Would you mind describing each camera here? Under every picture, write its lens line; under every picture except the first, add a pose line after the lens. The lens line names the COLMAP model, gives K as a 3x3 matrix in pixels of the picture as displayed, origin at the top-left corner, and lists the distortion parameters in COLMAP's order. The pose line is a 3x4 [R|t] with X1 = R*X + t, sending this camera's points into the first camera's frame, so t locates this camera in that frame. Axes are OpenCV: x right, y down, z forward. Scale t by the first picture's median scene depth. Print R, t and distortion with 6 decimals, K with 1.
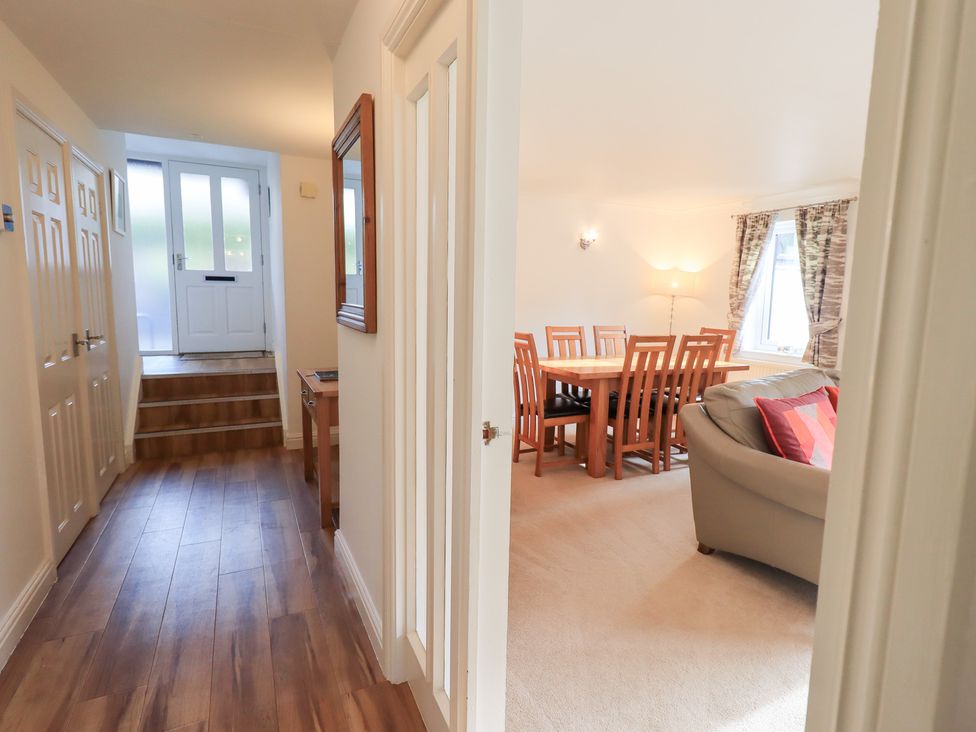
lens RADIAL K [[516.2, 0, 485.6], [0, 516.2, 361.4], [0, 0, 1]] dist [0.000403, -0.001431]
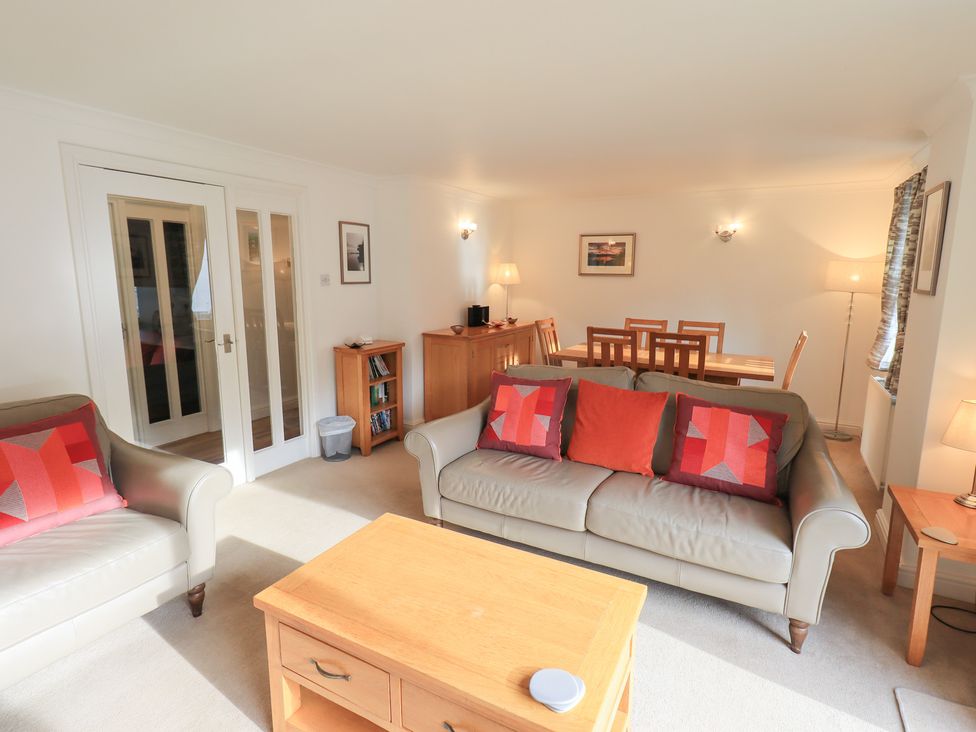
lens RADIAL K [[516.2, 0, 488.5], [0, 516.2, 359.4], [0, 0, 1]] dist [0.000403, -0.001431]
pose [[0.585136, 0.113650, -0.802932, 0.859196], [-0.104451, 0.992446, 0.064356, -0.022472], [0.804181, 0.046210, 0.592586, 0.124335]]
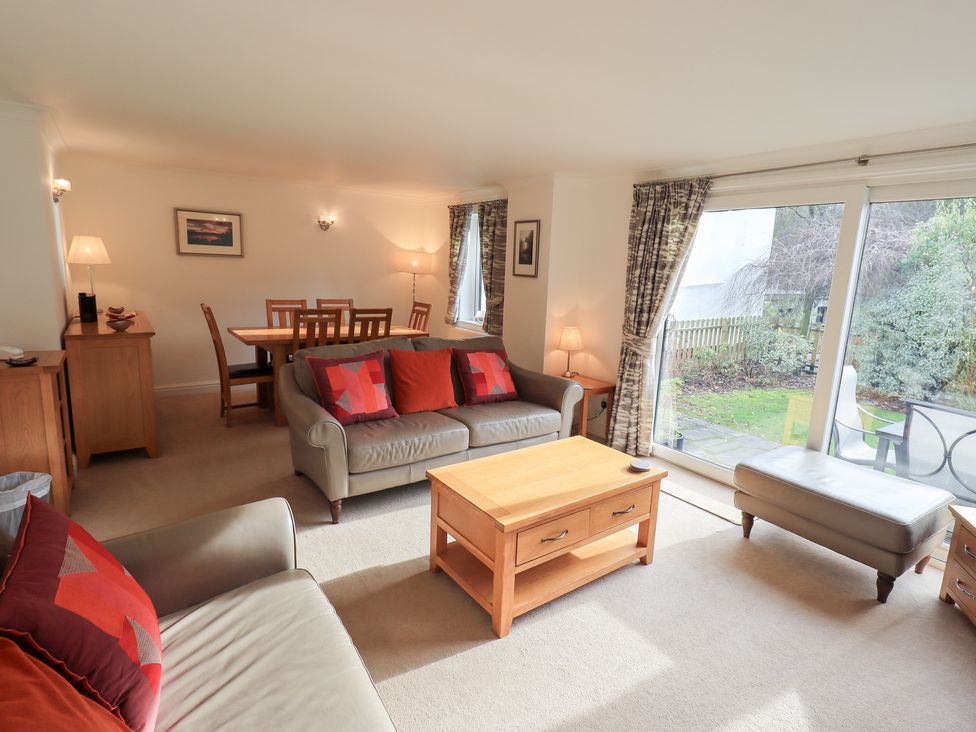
lens RADIAL K [[516.2, 0, 496.9], [0, 516.2, 361.4], [0, 0, 1]] dist [0.000403, -0.001431]
pose [[0.983887, -0.013058, 0.178314, 0.425399], [0.001661, 0.997954, 0.063913, -0.003244], [-0.178784, -0.062587, 0.981896, -0.228533]]
